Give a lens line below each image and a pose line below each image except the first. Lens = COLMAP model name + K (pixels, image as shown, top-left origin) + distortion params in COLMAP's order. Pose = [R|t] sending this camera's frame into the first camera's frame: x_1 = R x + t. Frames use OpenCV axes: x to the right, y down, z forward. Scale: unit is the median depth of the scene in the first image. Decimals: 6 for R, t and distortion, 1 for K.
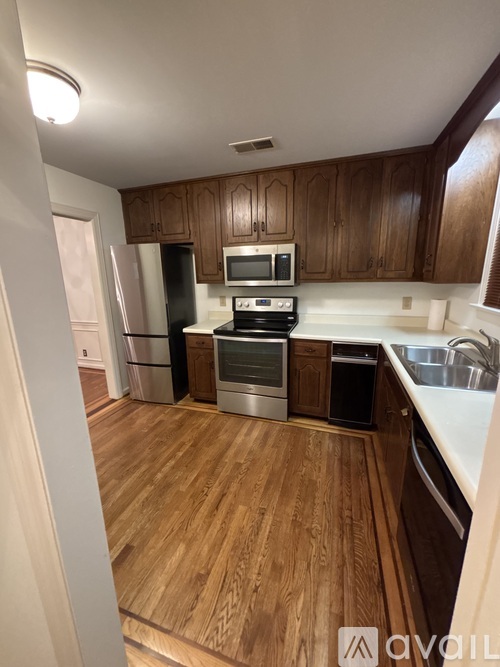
lens RADIAL K [[269.1, 0, 250.0], [0, 269.1, 333.5], [0, 0, 1]] dist [0.000686, -0.000022]
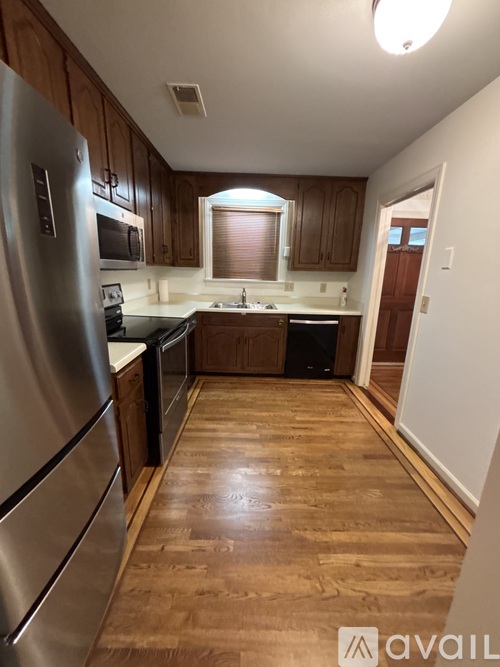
lens RADIAL K [[269.1, 0, 250.0], [0, 269.1, 333.5], [0, 0, 1]] dist [0.000686, -0.000022]
pose [[-0.318458, -0.213254, 0.923638, -0.986095], [0.192475, 0.939523, 0.283285, -0.208306], [-0.928190, 0.267992, -0.258153, 1.221853]]
